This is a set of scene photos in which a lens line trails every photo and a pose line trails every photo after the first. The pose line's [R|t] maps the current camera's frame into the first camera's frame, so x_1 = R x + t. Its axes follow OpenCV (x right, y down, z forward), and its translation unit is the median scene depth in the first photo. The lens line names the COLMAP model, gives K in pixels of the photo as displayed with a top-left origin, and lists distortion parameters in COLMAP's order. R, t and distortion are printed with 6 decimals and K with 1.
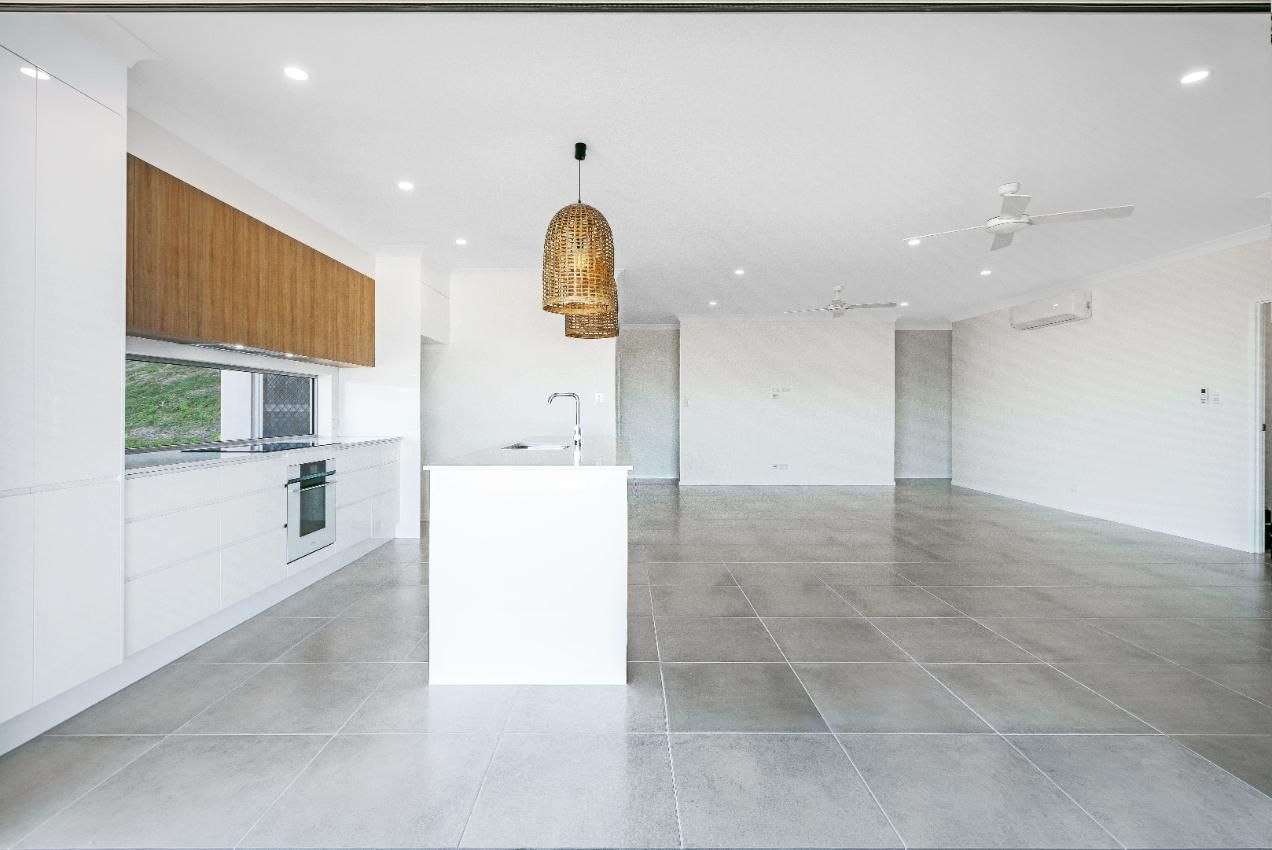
lens RADIAL K [[584.4, 0, 608.4], [0, 584.4, 397.4], [0, 0, 1]] dist [-0.000687, -0.000156]
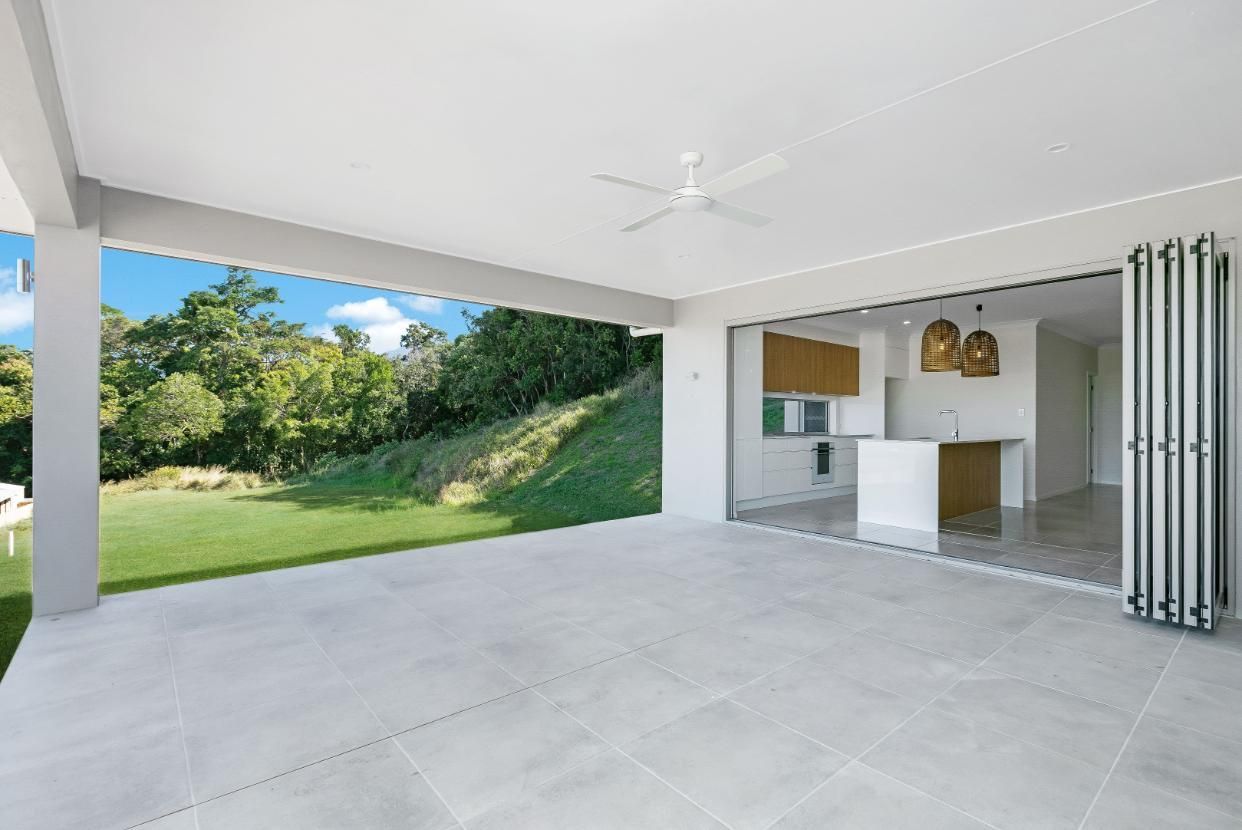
lens RADIAL K [[570.6, 0, 633.7], [0, 570.6, 410.8], [0, 0, 1]] dist [-0.000687, -0.000156]
pose [[0.671102, 0.000063, -0.741365, 0.598634], [0.001538, 0.999998, 0.001477, -0.012825], [0.741364, -0.002131, 0.671100, -0.957447]]
